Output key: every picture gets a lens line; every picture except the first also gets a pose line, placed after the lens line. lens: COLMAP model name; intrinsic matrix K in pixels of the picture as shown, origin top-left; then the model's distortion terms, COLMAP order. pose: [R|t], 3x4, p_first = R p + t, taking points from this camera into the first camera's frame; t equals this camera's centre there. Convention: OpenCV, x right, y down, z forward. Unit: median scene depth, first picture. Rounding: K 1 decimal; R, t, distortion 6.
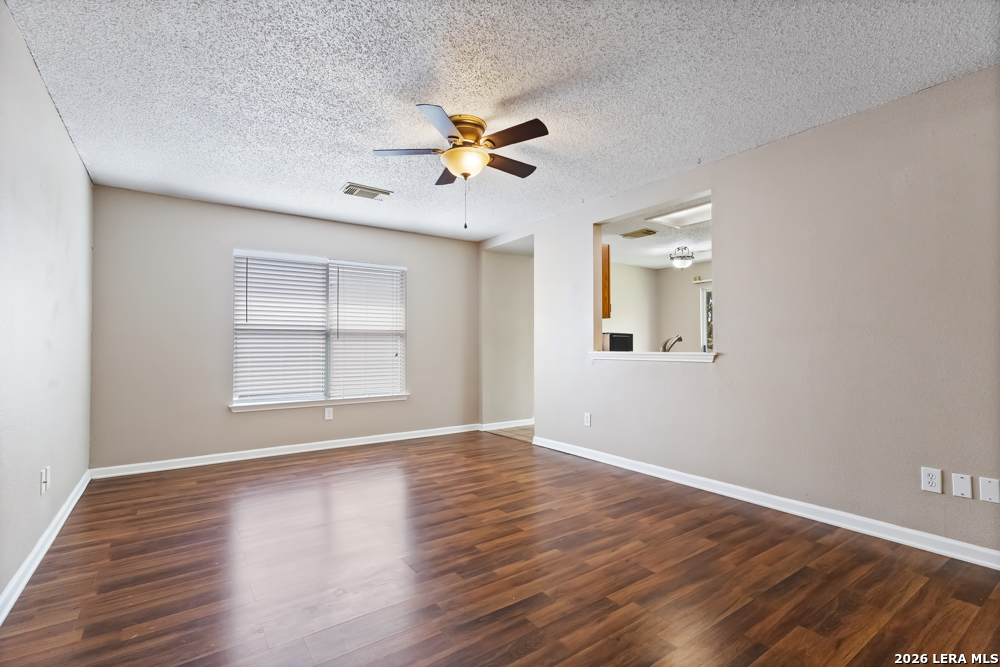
lens RADIAL K [[464.6, 0, 500.0], [0, 464.6, 333.5], [0, 0, 1]] dist [0.001806, 0.000434]
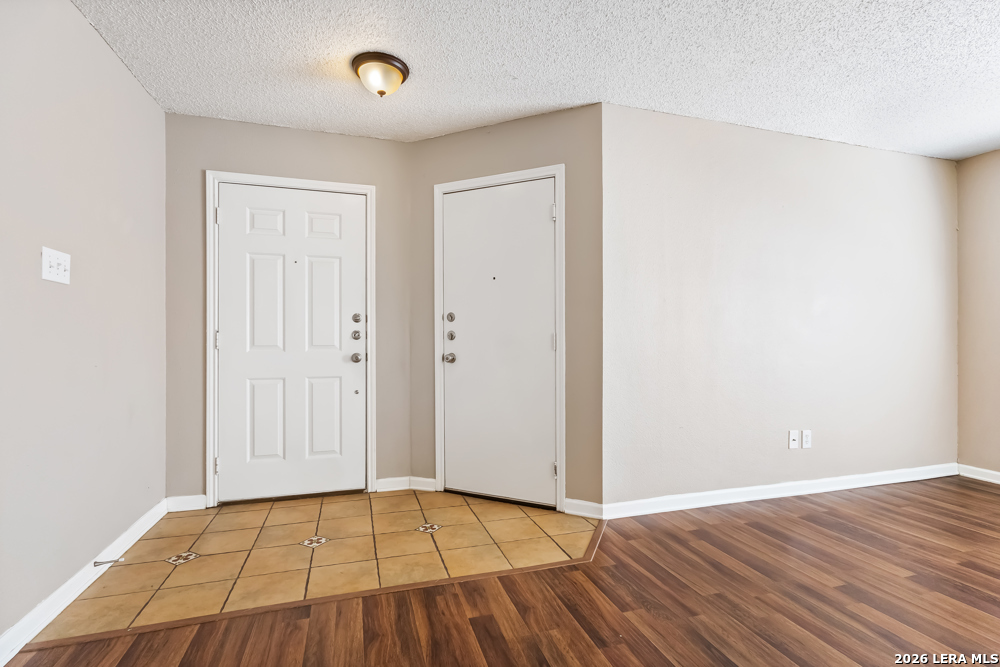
lens RADIAL K [[464.8, 0, 490.9], [0, 464.8, 336.6], [0, 0, 1]] dist [-0.000032, 0.000381]
pose [[-0.321396, 0.001091, -0.946944, 0.400718], [0.022626, 0.999723, -0.006528, 0.024928], [0.946675, -0.023524, -0.321331, 0.529702]]
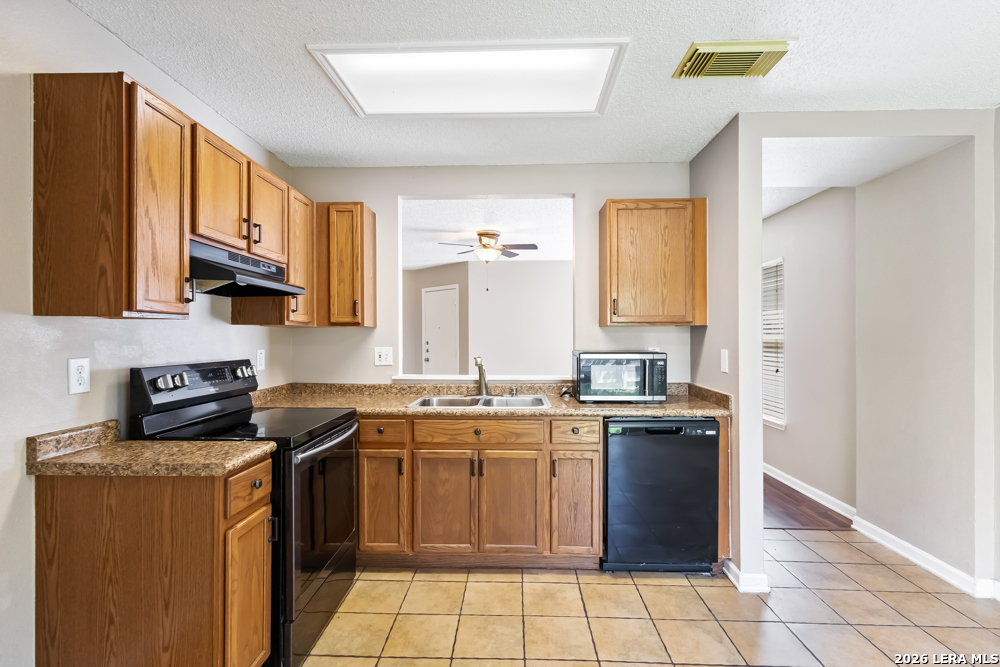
lens RADIAL K [[471.5, 0, 499.5], [0, 471.5, 336.0], [0, 0, 1]] dist [-0.000476, 0.000190]
pose [[-0.603333, 0.002047, -0.797486, 1.283710], [0.020236, 0.999714, -0.012743, -0.026069], [0.797232, -0.023826, -0.603202, 2.018431]]
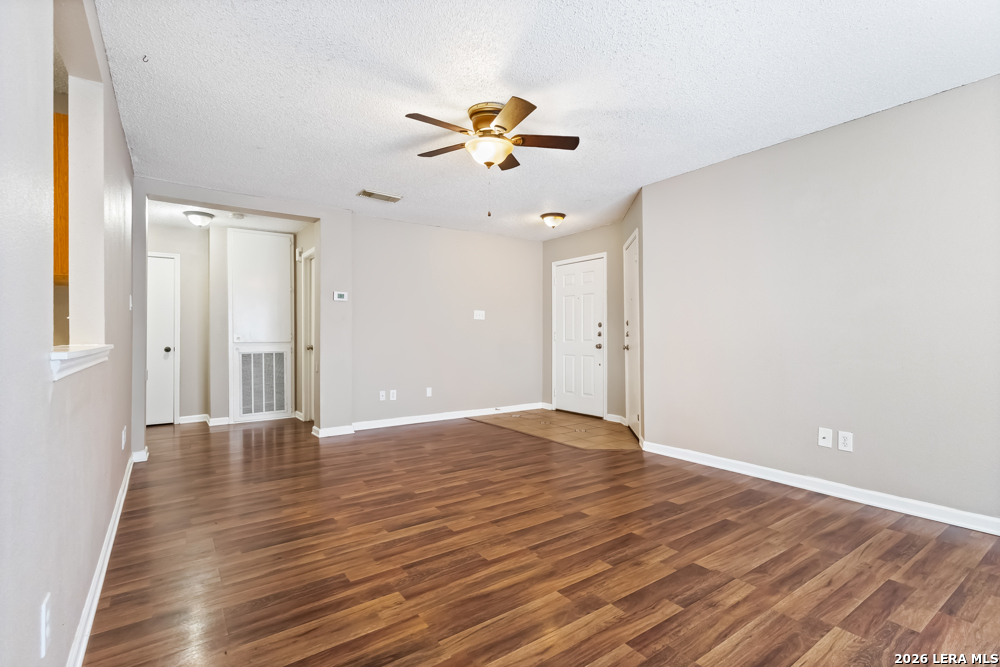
lens RADIAL K [[464.6, 0, 500.0], [0, 464.6, 333.5], [0, 0, 1]] dist [-0.001342, -0.000166]
pose [[-0.999967, 0.008146, 0.000695, -0.090652], [0.008125, 0.999633, -0.025844, 0.053743], [-0.000905, -0.025837, -0.999666, 1.890911]]
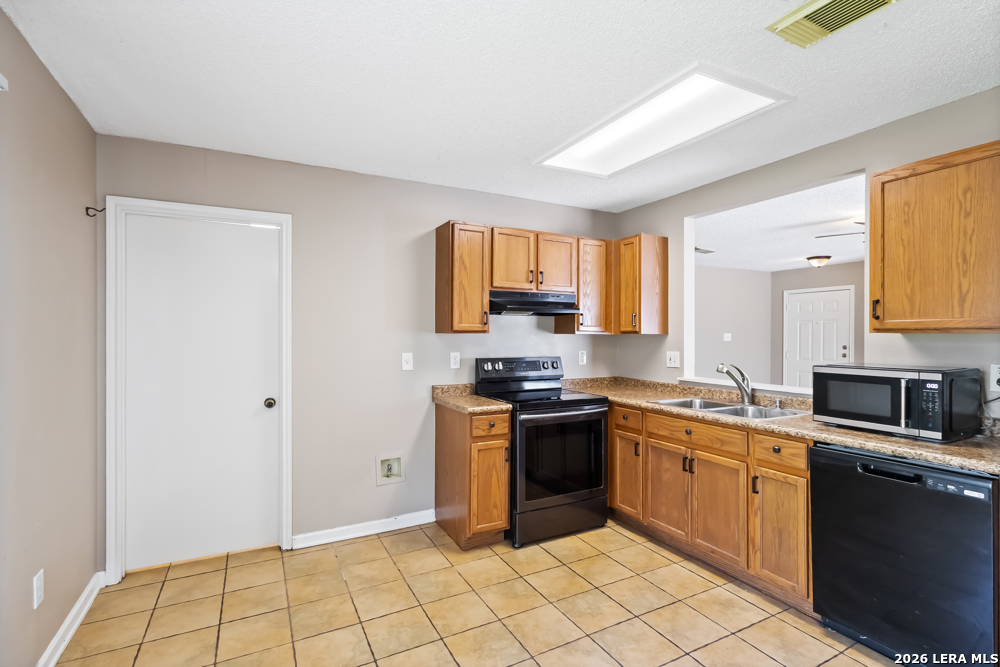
lens RADIAL K [[473.1, 0, 502.7], [0, 473.1, 333.9], [0, 0, 1]] dist [0.000834, 0.000302]
pose [[-0.991783, 0.000540, 0.127934, 0.870123], [-0.002842, 0.999651, -0.026251, -0.032287], [-0.127903, -0.026399, -0.991435, 2.450212]]
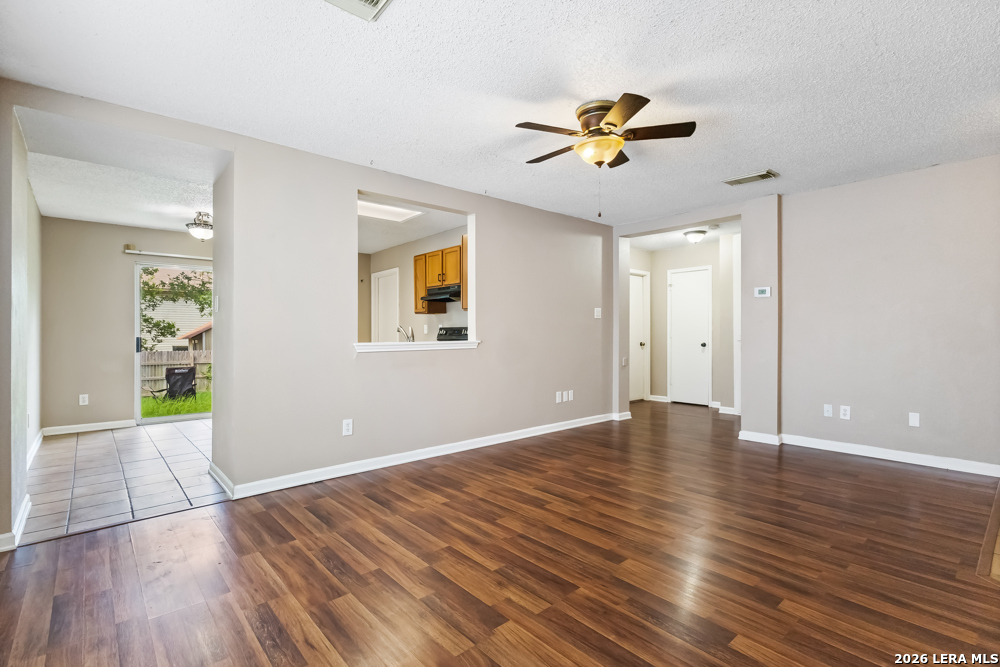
lens RADIAL K [[471.5, 0, 499.5], [0, 471.5, 336.0], [0, 0, 1]] dist [-0.000476, 0.000190]
pose [[-0.098884, -0.002528, 0.995096, -0.994639], [-0.015755, 0.999875, 0.000975, 0.028543], [-0.994974, -0.015581, -0.098911, 1.233606]]
